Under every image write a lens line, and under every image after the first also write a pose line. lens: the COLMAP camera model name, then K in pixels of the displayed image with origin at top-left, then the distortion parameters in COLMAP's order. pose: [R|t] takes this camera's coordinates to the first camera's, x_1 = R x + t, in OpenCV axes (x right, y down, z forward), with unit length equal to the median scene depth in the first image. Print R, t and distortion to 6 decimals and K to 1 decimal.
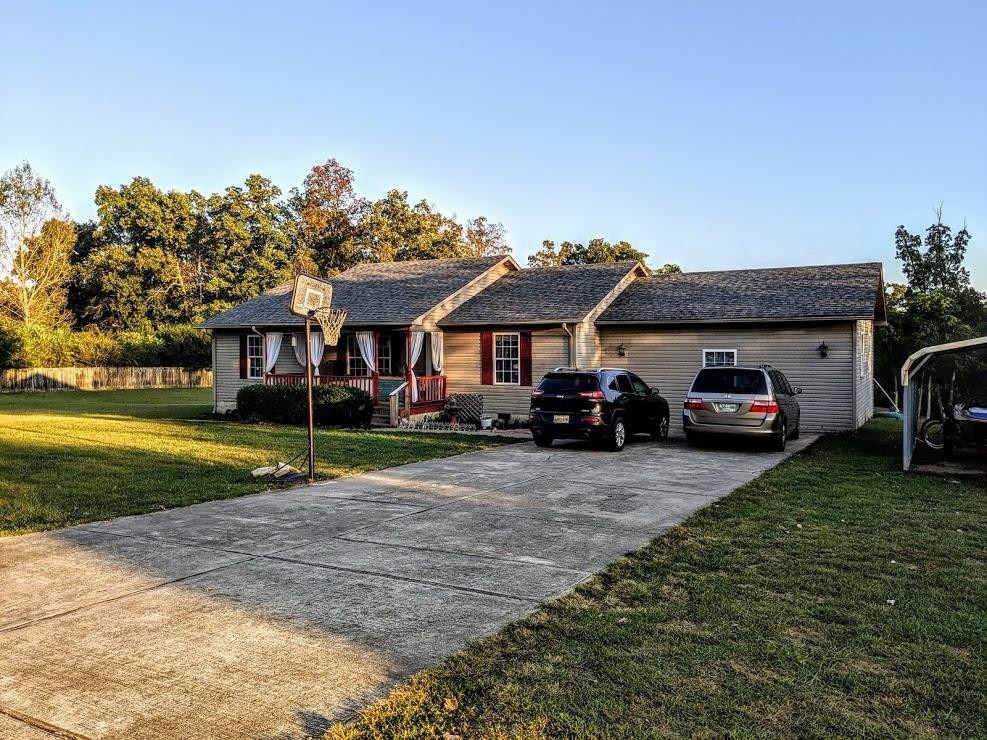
lens RADIAL K [[811.2, 0, 492.0], [0, 811.2, 355.7], [0, 0, 1]] dist [0.146930, -0.358630]
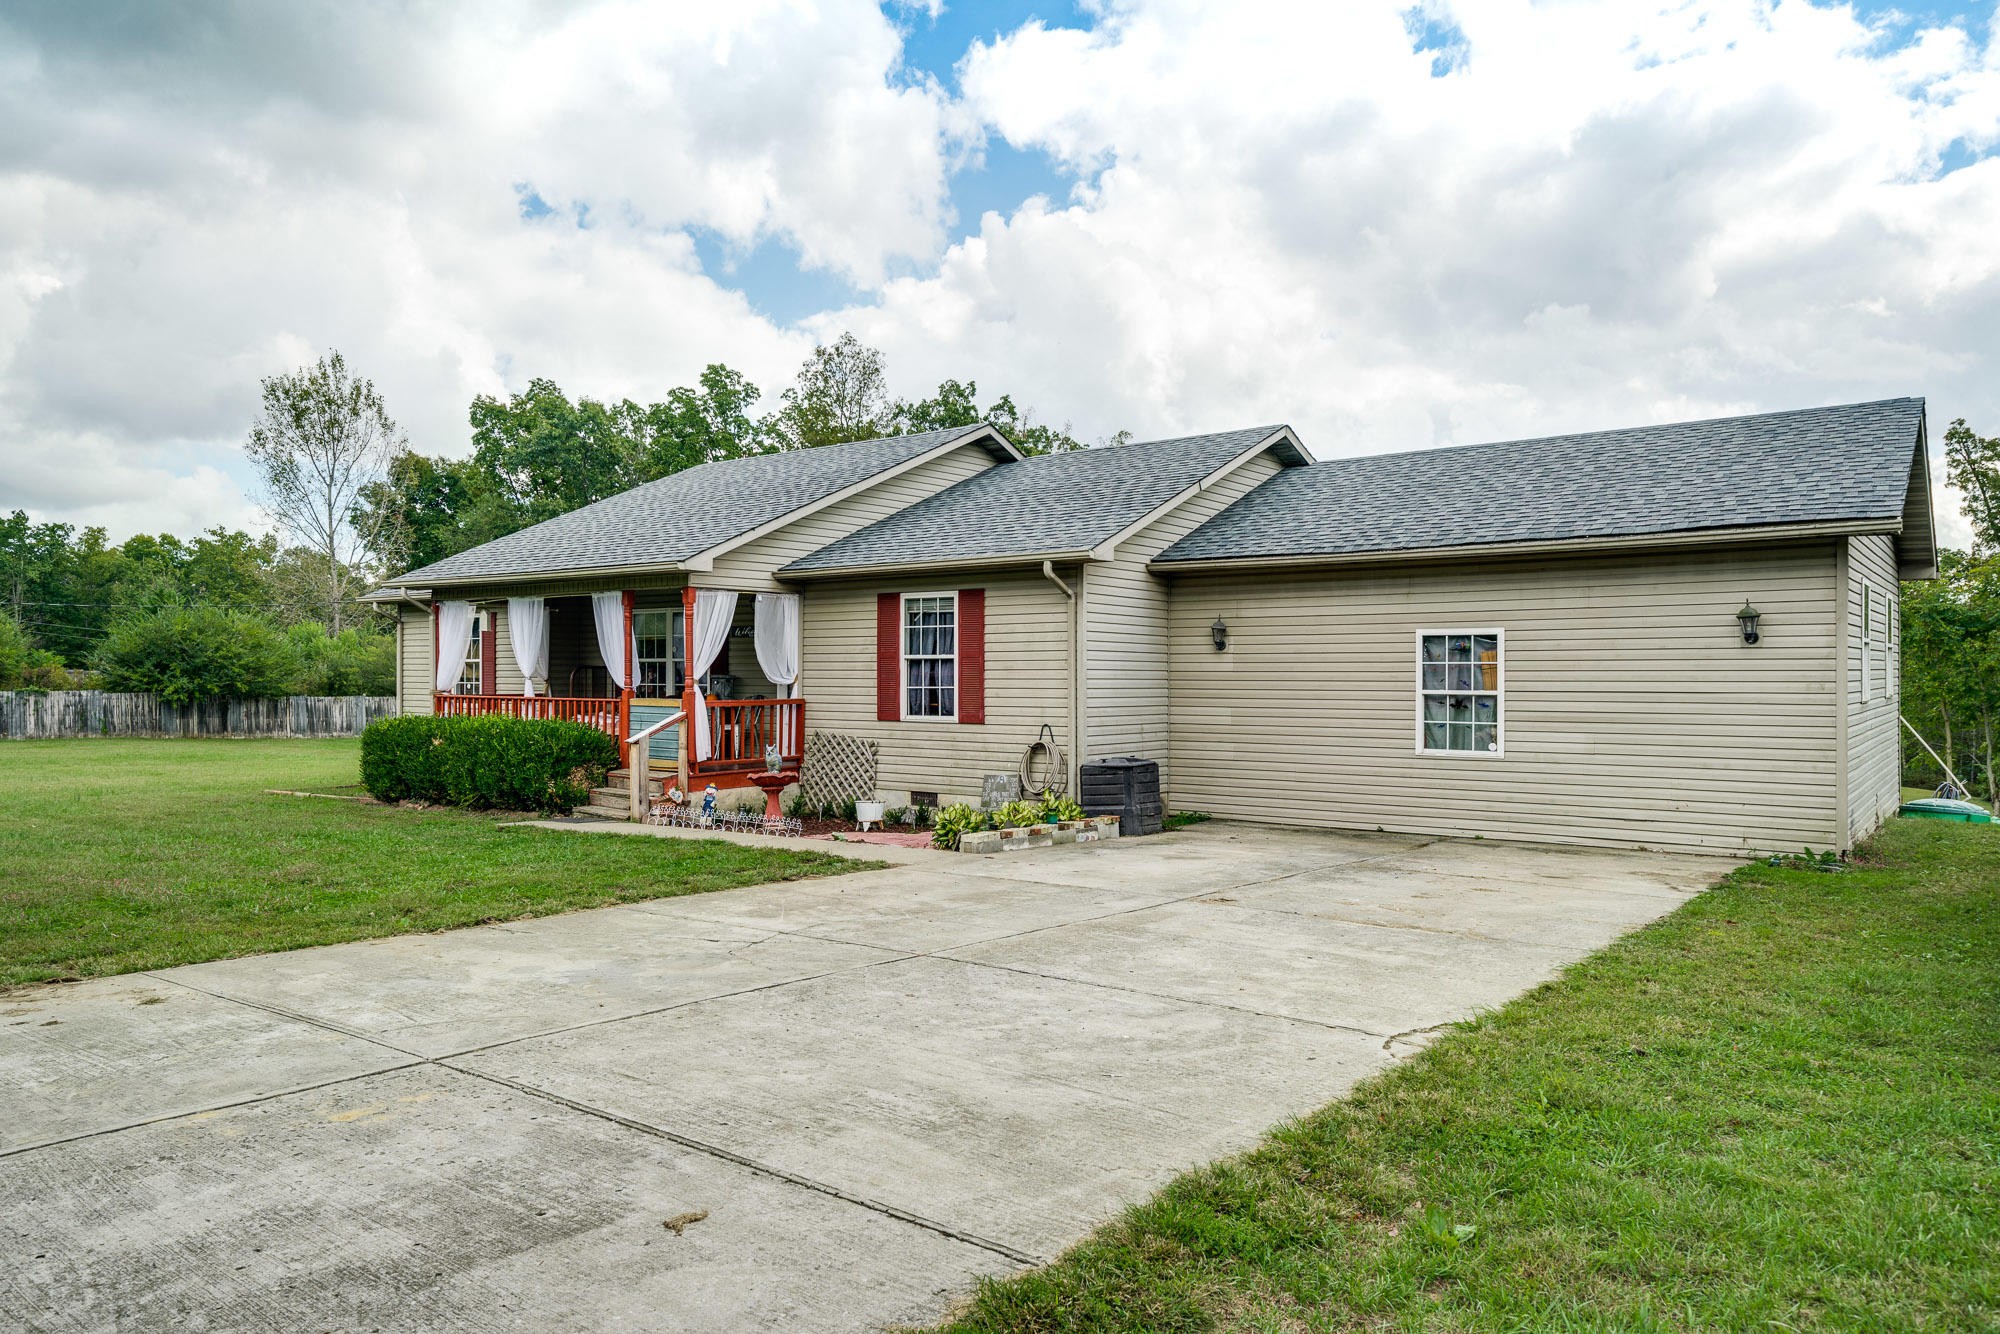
lens RADIAL K [[1373.0, 0, 979.8], [0, 1373.0, 668.2], [0, 0, 1]] dist [0.006978, 0.000365]
pose [[0.988306, 0.001073, -0.152482, 0.129374], [-0.003448, 0.999877, -0.015309, 0.017513], [0.152447, 0.015656, 0.988188, 0.283094]]
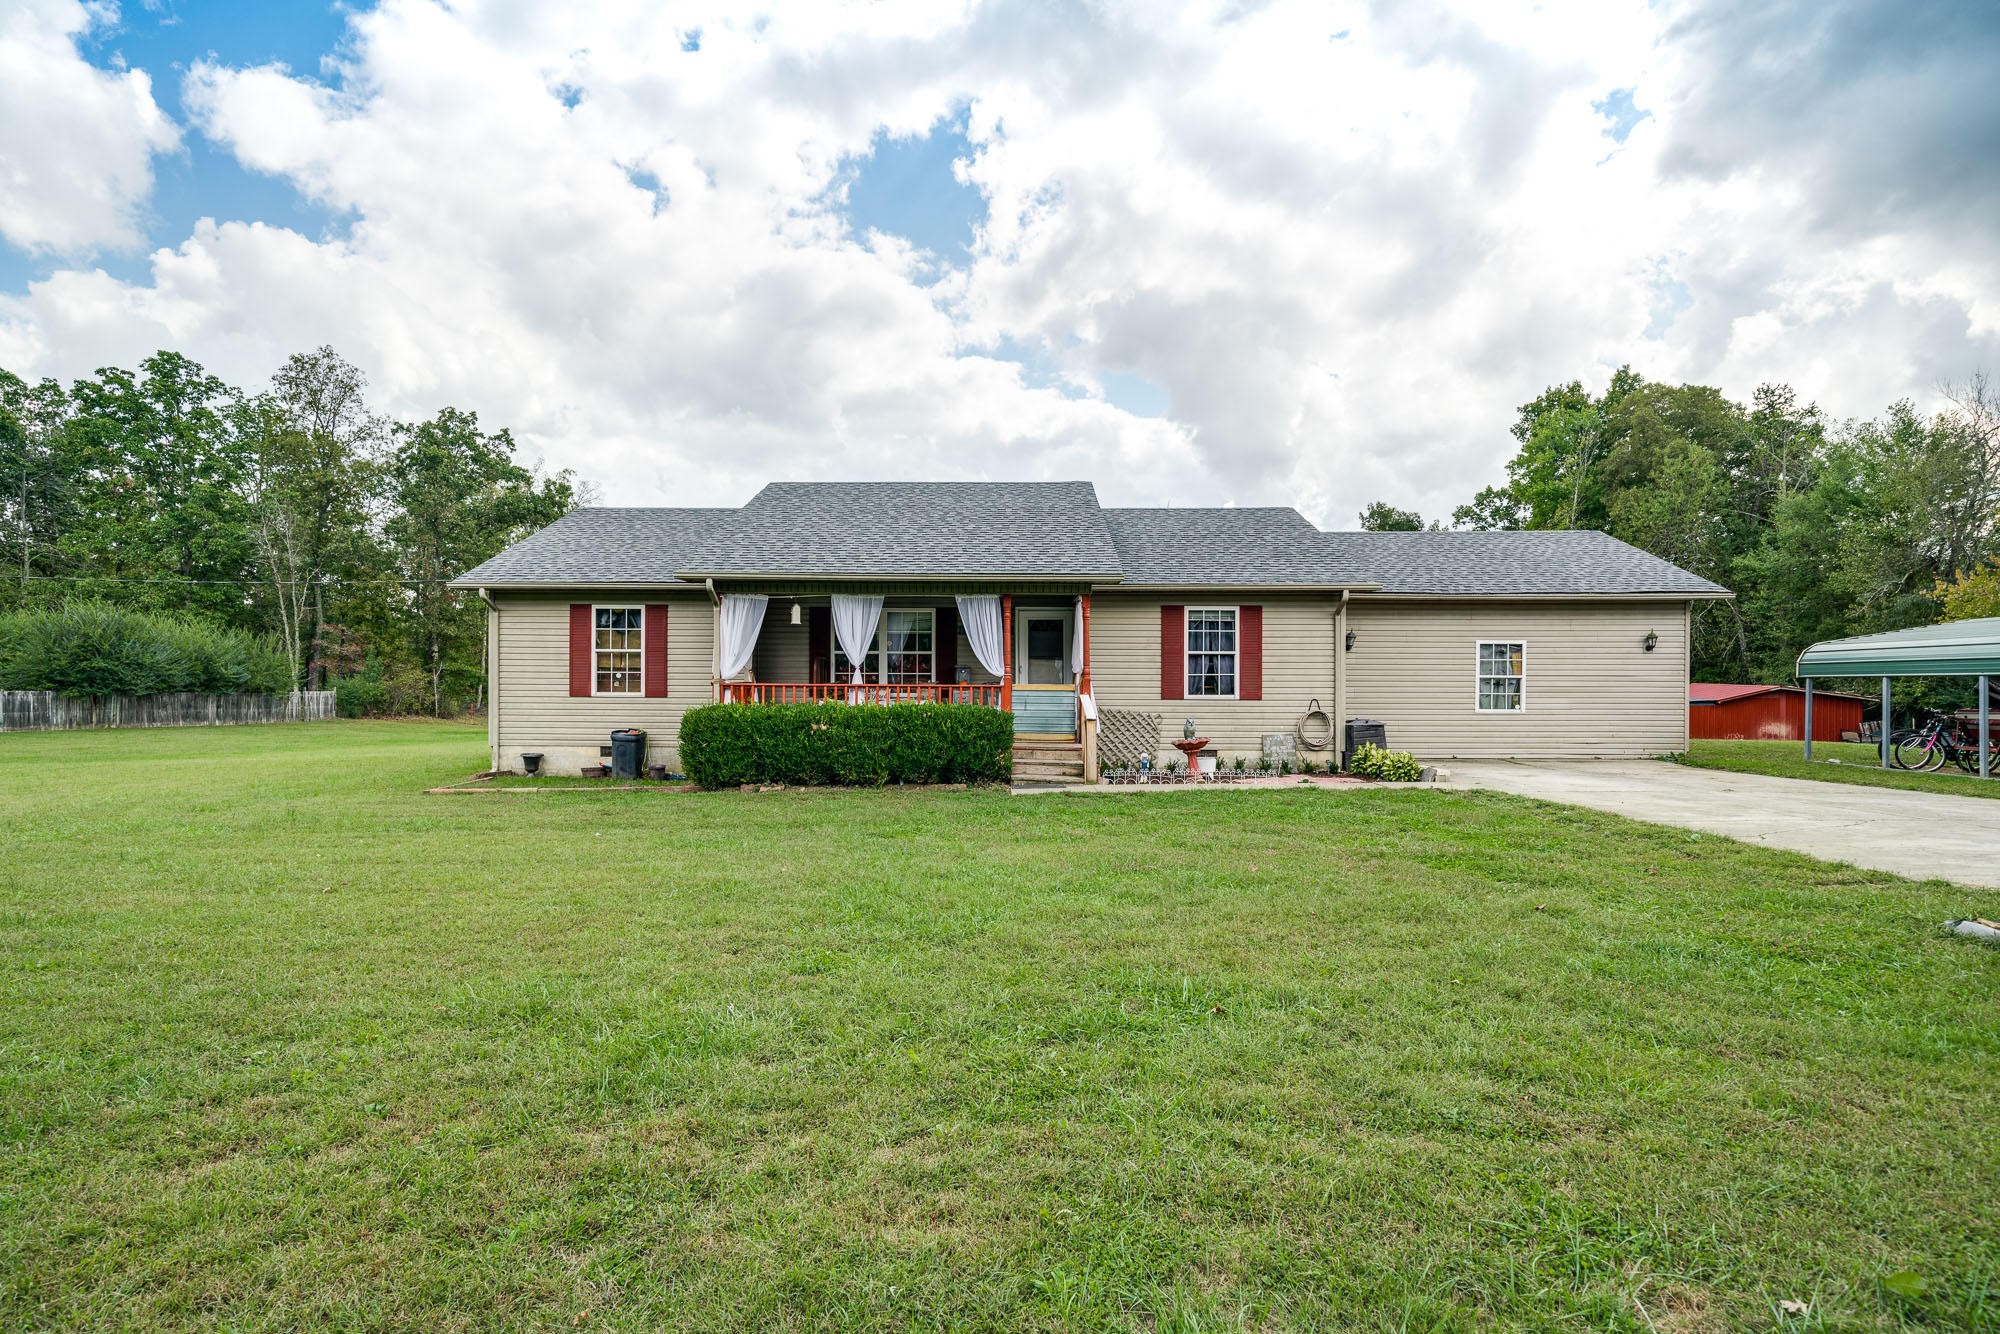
lens RADIAL K [[1000.5, 0, 1000.0], [0, 1000.5, 667.0], [0, 0, 1]] dist [0.002817, 0.000517]
pose [[0.875812, 0.004432, 0.482632, -0.392754], [0.001686, 0.999924, -0.012241, 0.019400], [-0.482649, 0.011534, 0.875738, 0.401482]]
